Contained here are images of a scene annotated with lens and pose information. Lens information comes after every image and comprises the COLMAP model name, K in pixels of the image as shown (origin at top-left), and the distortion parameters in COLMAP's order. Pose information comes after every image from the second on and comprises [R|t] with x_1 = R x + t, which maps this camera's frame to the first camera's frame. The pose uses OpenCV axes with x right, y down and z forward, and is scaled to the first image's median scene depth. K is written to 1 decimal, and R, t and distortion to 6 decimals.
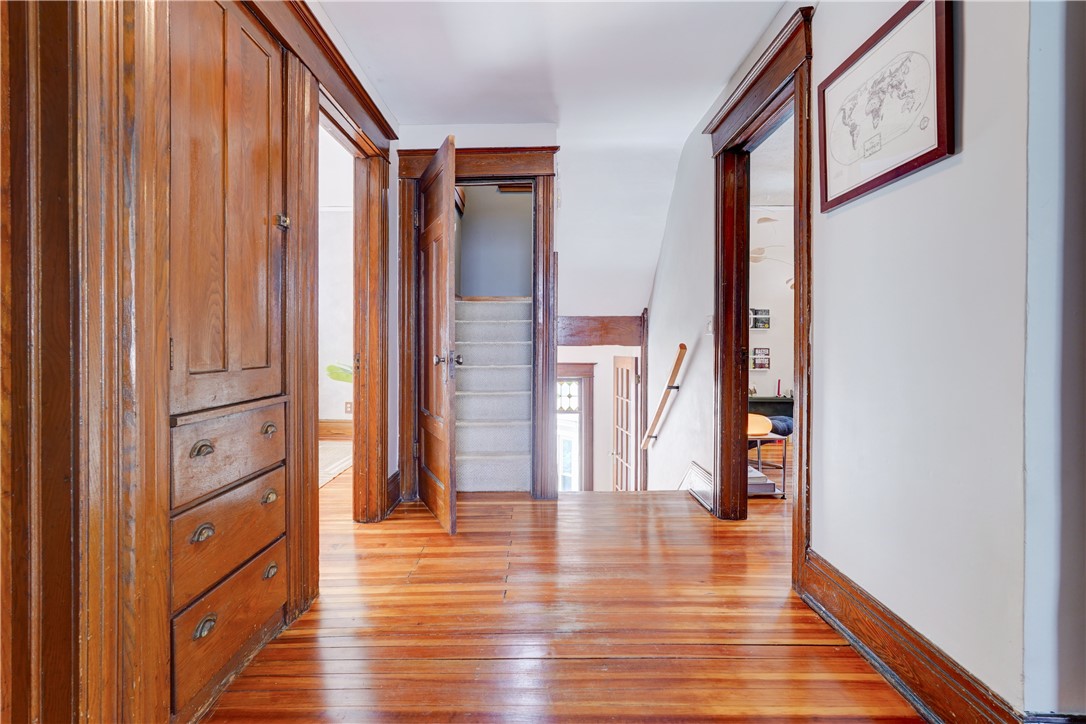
lens RADIAL K [[503.2, 0, 543.7], [0, 503.2, 348.4], [0, 0, 1]] dist [0.000308, 0.000003]
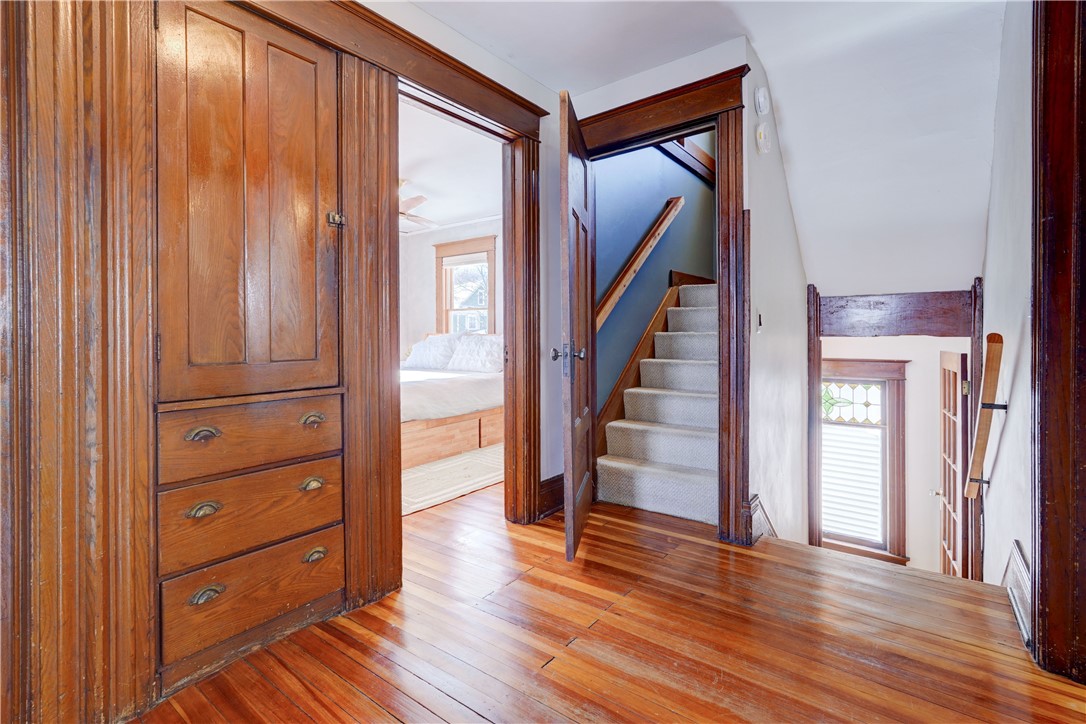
lens RADIAL K [[503.0, 0, 543.1], [0, 503.0, 333.6], [0, 0, 1]] dist [-0.000074, 0.001286]
pose [[0.788221, -0.003717, -0.615381, 0.282812], [-0.000926, 0.999973, -0.007226, -0.006149], [0.615392, 0.006265, 0.788196, 0.278213]]
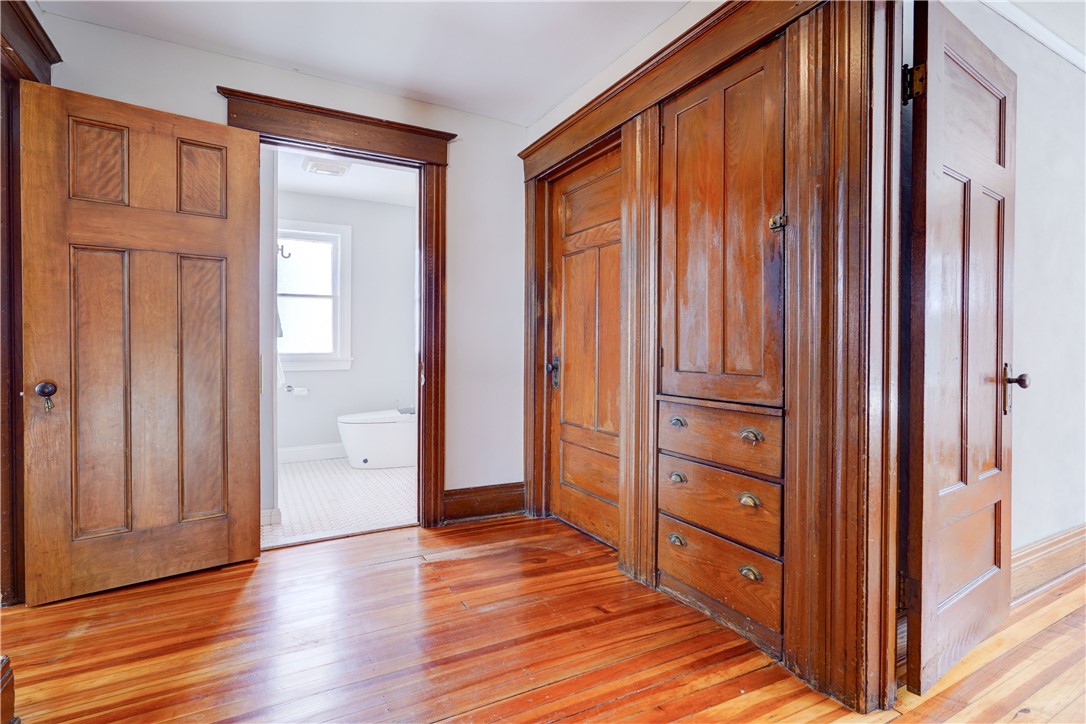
lens RADIAL K [[471.9, 0, 545.0], [0, 471.9, 349.3], [0, 0, 1]] dist [-0.001220, -0.000133]
pose [[-0.851288, 0.001436, -0.524696, 0.192076], [-0.007185, 0.999871, 0.014394, -0.016334], [0.524649, 0.016024, -0.851168, 0.957131]]
